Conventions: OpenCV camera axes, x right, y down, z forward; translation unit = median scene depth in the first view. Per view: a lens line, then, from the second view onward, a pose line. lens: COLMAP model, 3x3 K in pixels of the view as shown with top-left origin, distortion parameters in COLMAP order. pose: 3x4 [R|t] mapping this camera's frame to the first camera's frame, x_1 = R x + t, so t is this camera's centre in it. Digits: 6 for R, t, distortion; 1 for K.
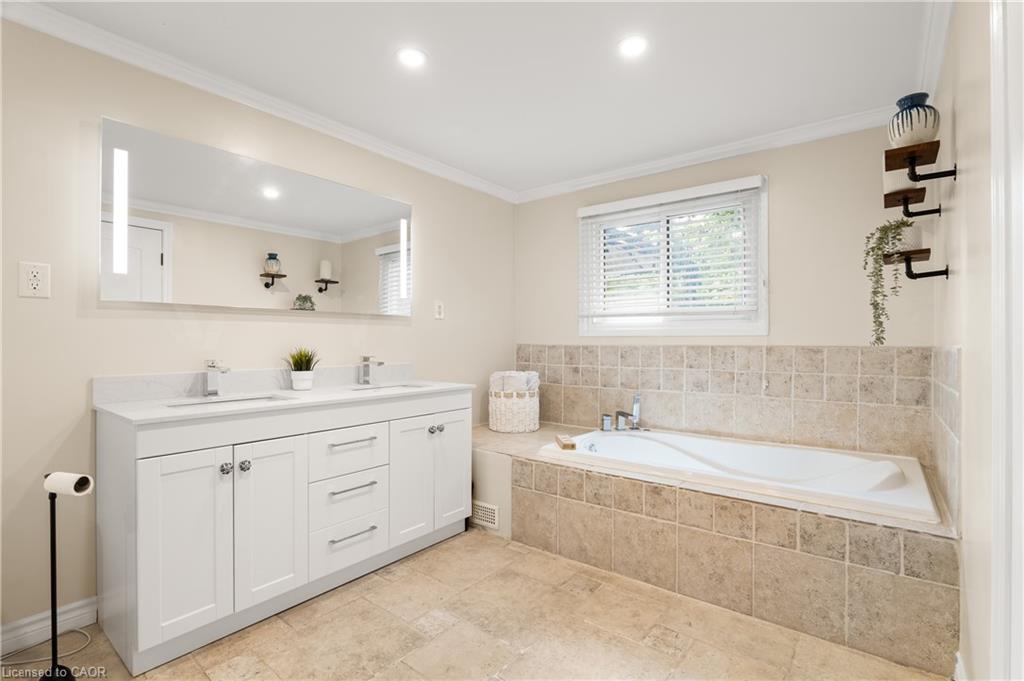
lens RADIAL K [[474.9, 0, 511.8], [0, 474.9, 340.9], [0, 0, 1]] dist [-0.002401, -0.000259]
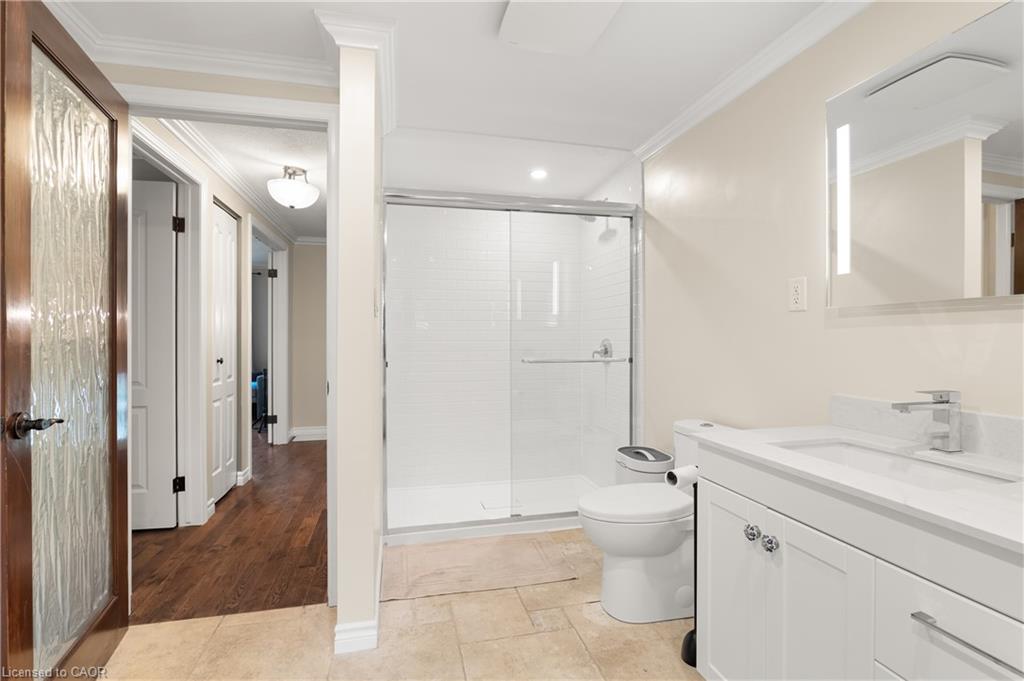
lens RADIAL K [[474.9, 0, 510.4], [0, 474.9, 340.0], [0, 0, 1]] dist [-0.002401, -0.000259]
pose [[-0.621701, -0.005250, -0.783237, 0.169122], [-0.011597, 0.999930, 0.002503, -0.019842], [0.783169, 0.010640, -0.621718, 0.968518]]
